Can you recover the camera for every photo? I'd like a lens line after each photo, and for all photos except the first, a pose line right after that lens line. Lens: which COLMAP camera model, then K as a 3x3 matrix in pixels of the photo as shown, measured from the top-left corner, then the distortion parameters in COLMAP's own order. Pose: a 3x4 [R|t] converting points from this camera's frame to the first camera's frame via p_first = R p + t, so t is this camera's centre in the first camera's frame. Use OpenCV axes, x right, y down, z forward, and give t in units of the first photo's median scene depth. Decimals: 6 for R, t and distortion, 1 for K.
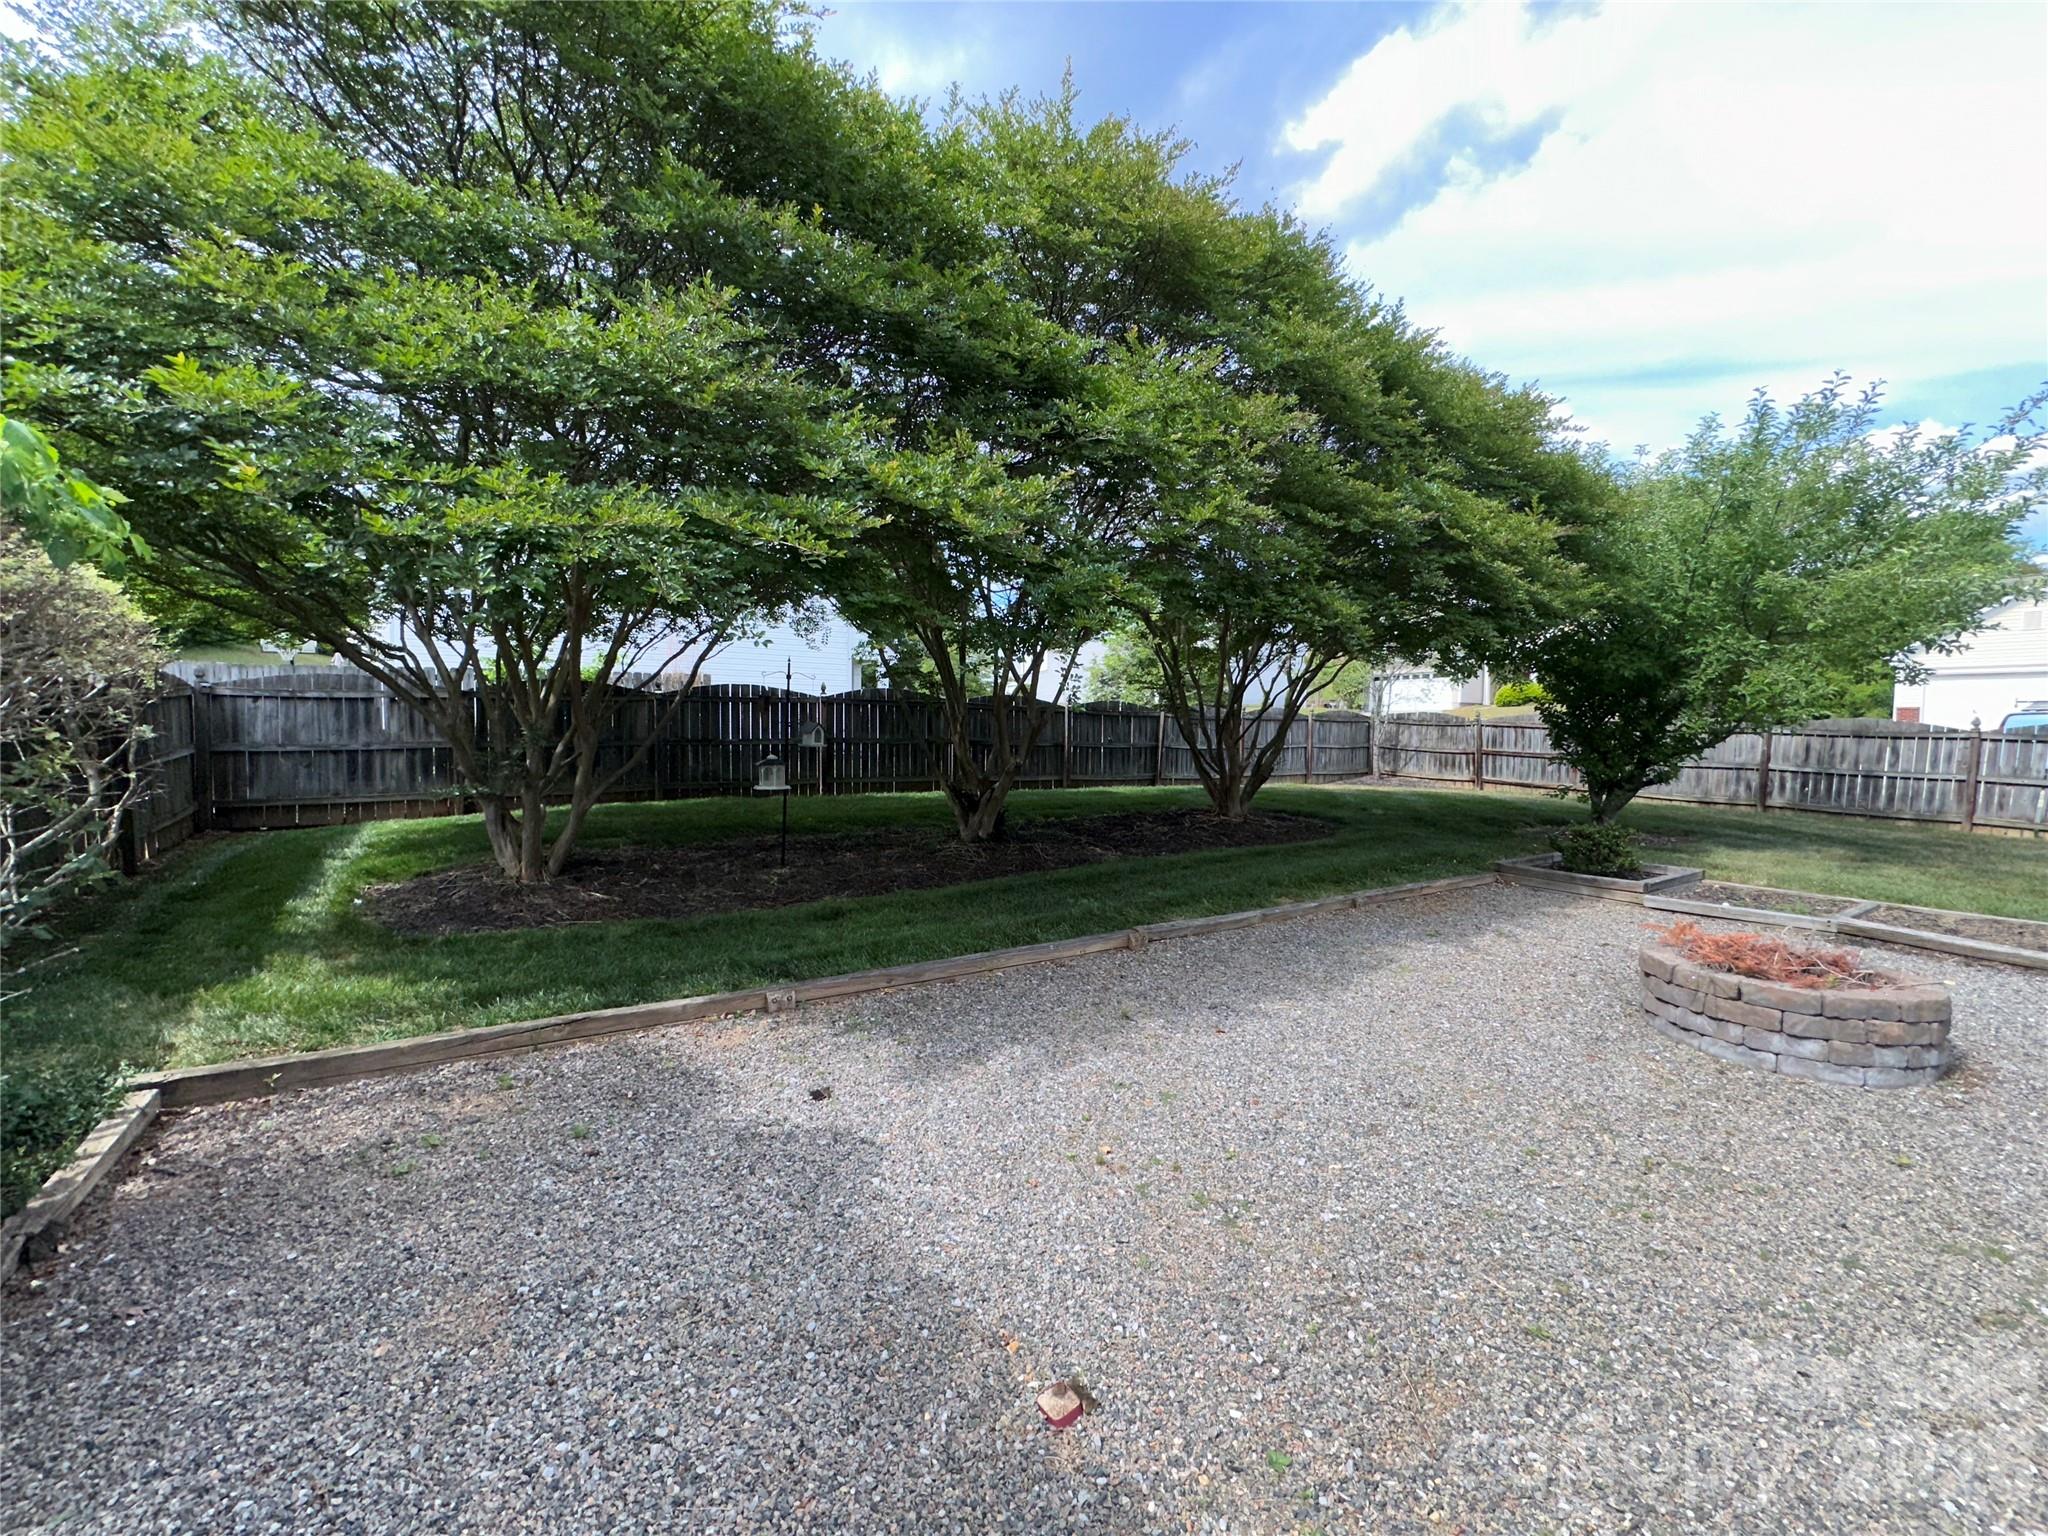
lens RADIAL K [[820.3, 0, 1029.2], [0, 820.3, 774.5], [0, 0, 1]] dist [-0.007534, 0.000973]
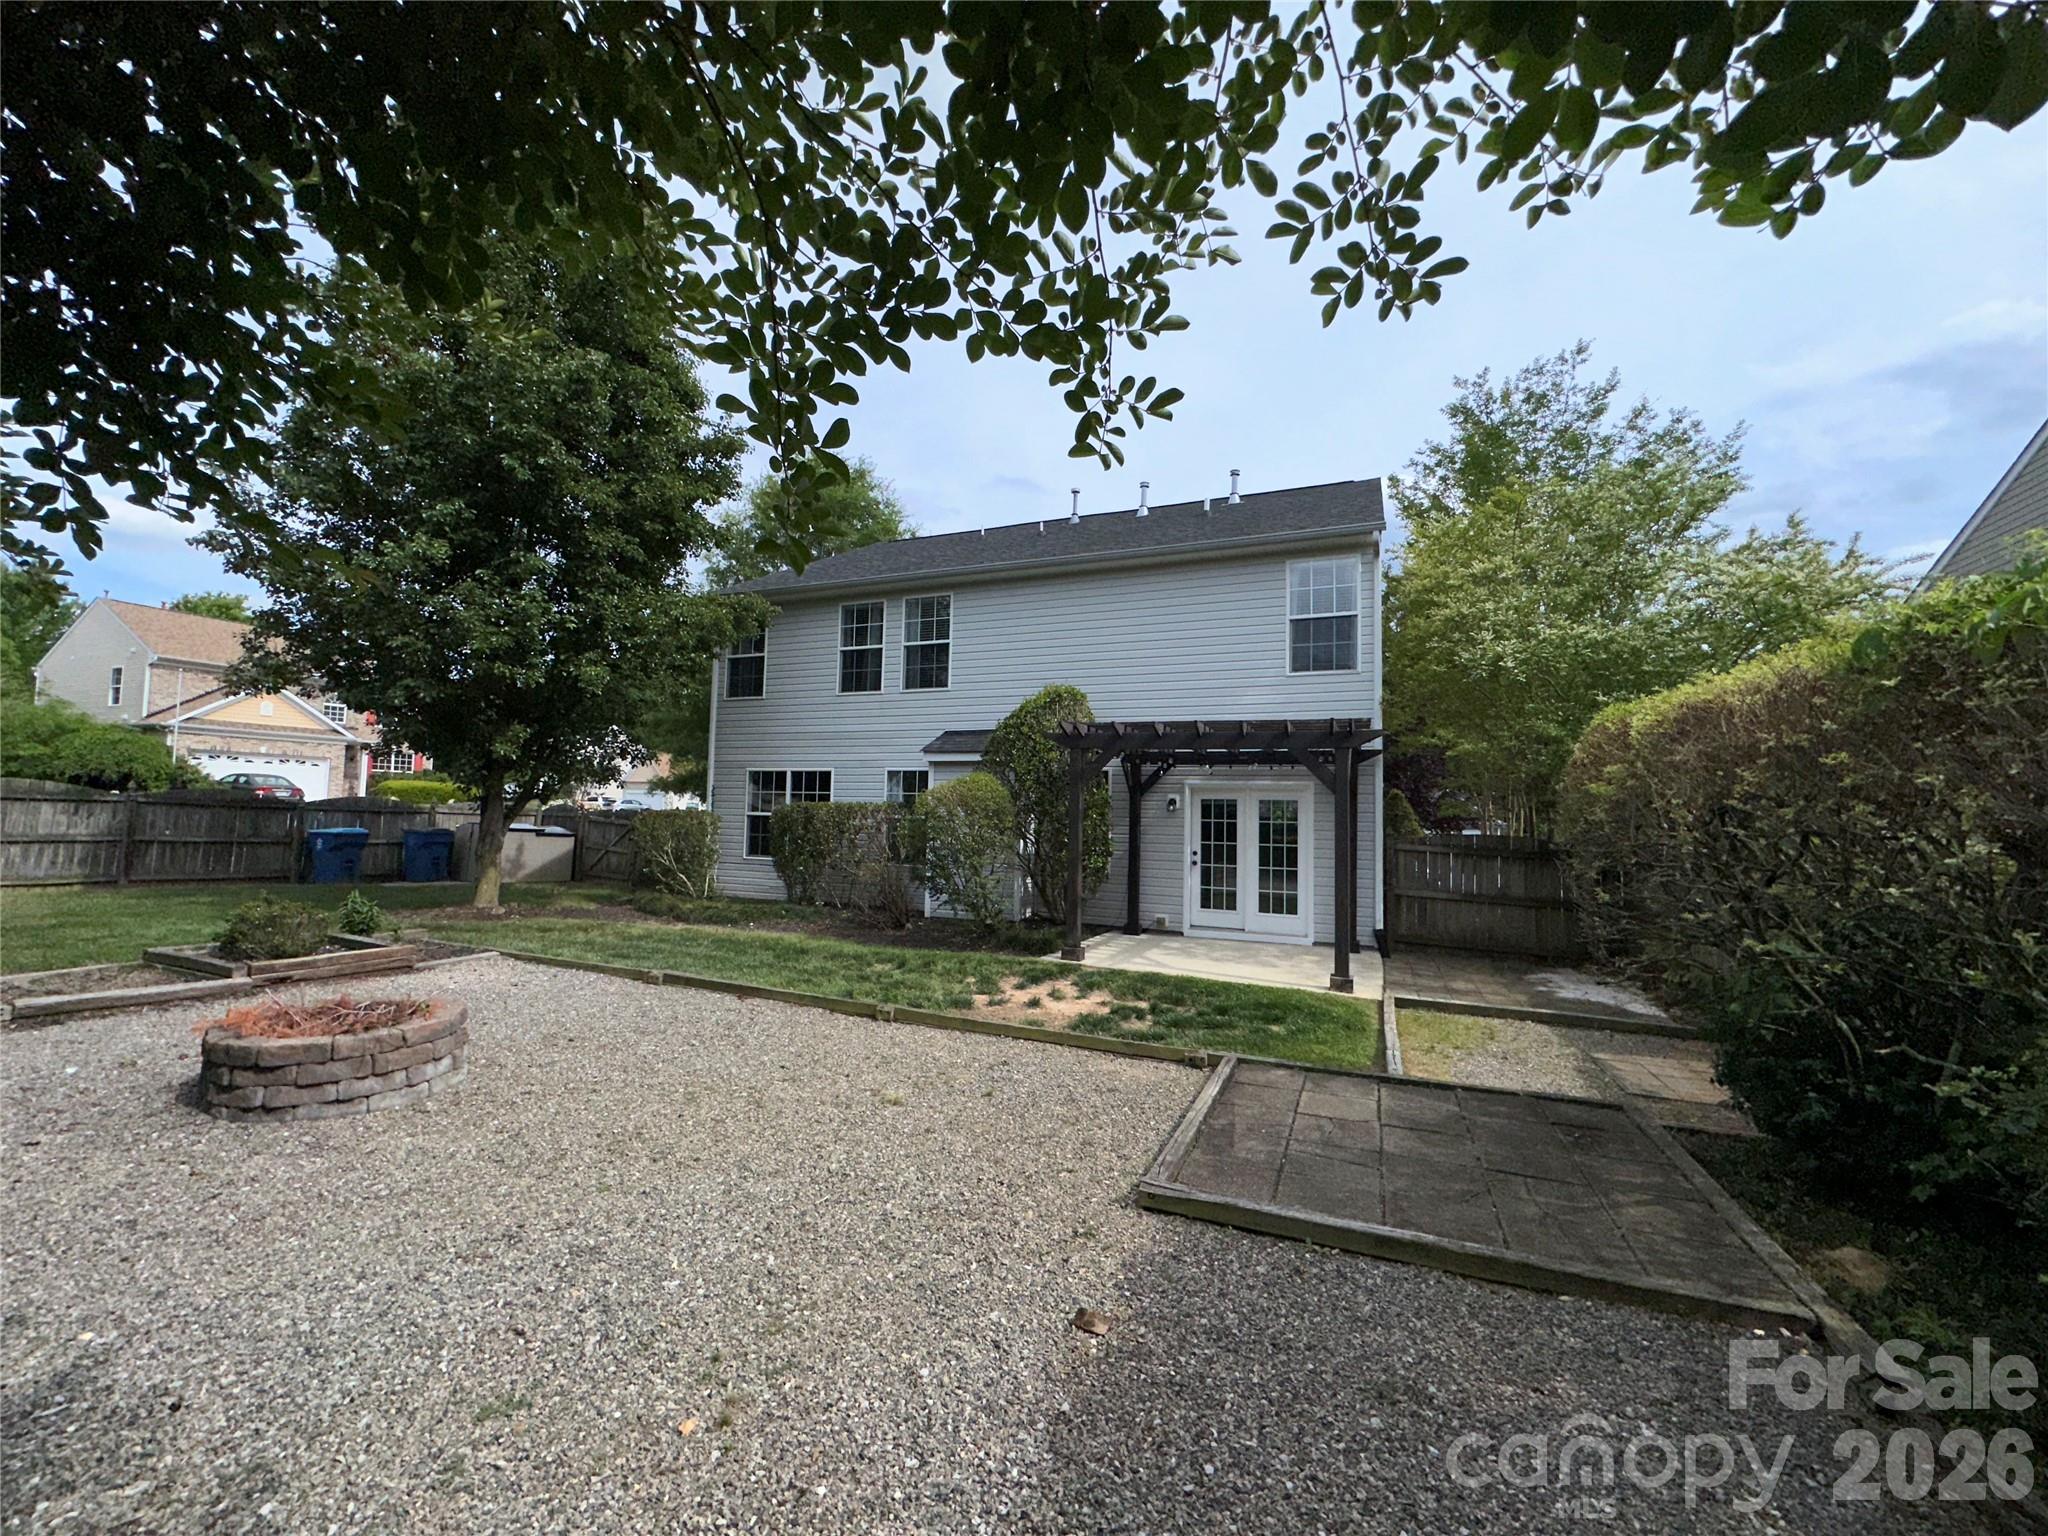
lens RADIAL K [[820.3, 0, 1025.3], [0, 820.3, 756.9], [0, 0, 1]] dist [-0.007534, 0.000973]
pose [[-0.551612, 0.034869, 0.833372, -0.533151], [0.011283, 0.999346, -0.034345, -0.068938], [-0.834024, -0.009543, -0.551645, 0.917748]]
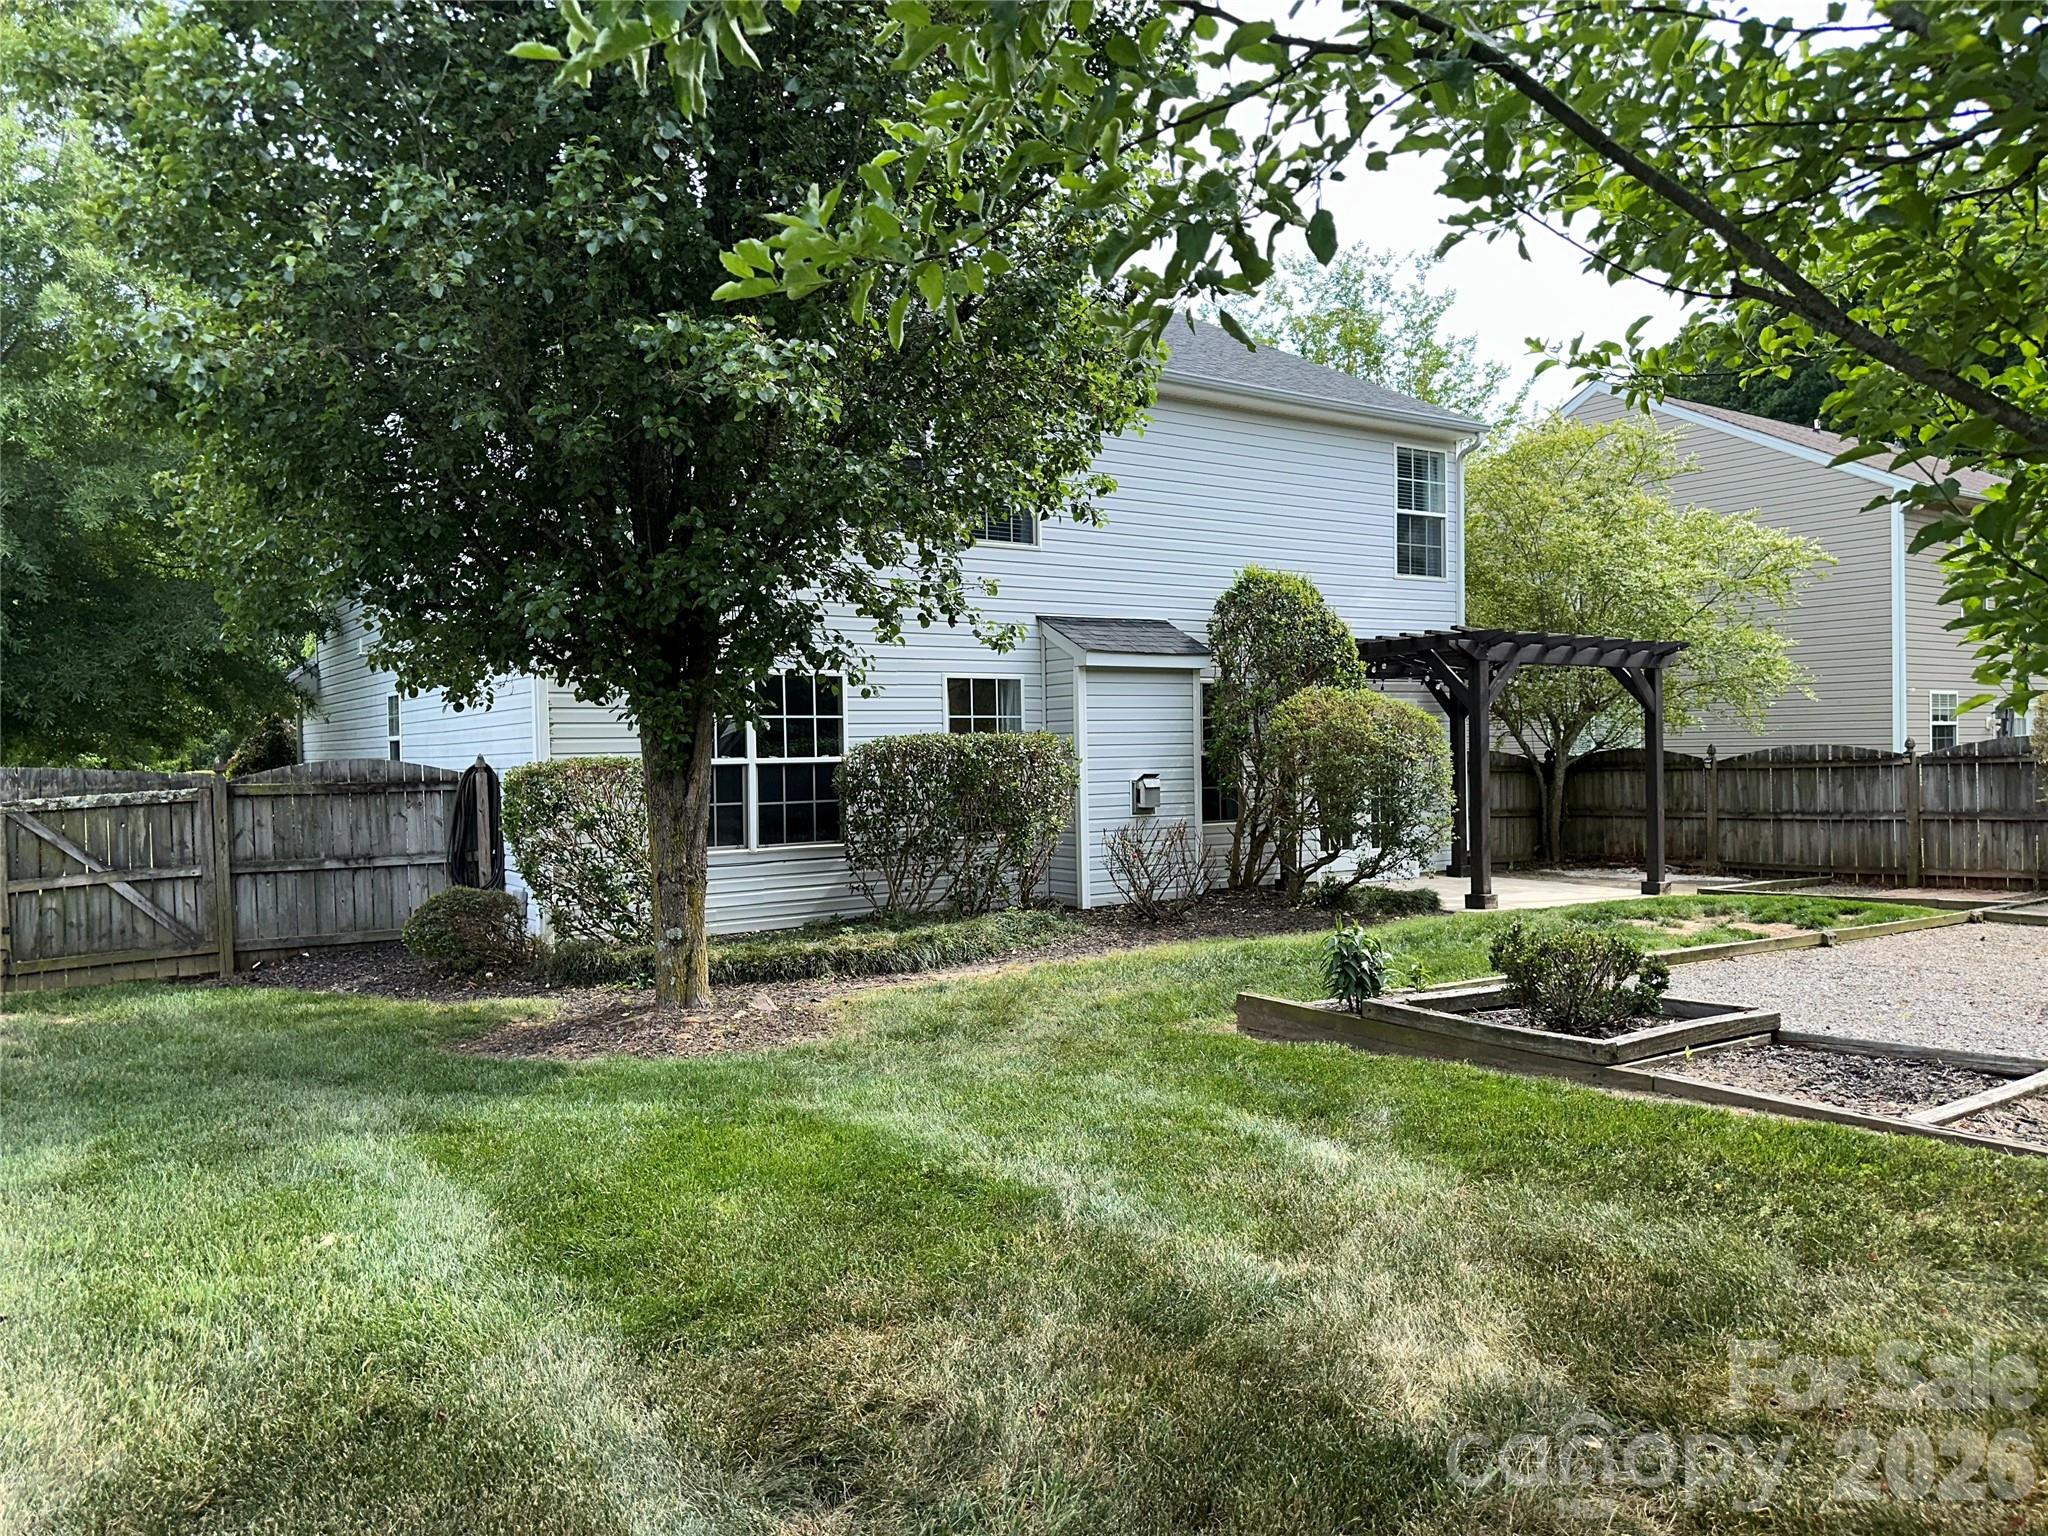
lens RADIAL K [[1436.7, 0, 1020.1], [0, 1436.7, 759.2], [0, 0, 1]] dist [0.063809, -0.077410]
pose [[-0.999786, 0.003232, -0.020441, 2.707708], [0.002160, 0.998631, 0.052257, -0.122313], [0.020582, 0.052202, -0.998424, 3.094995]]
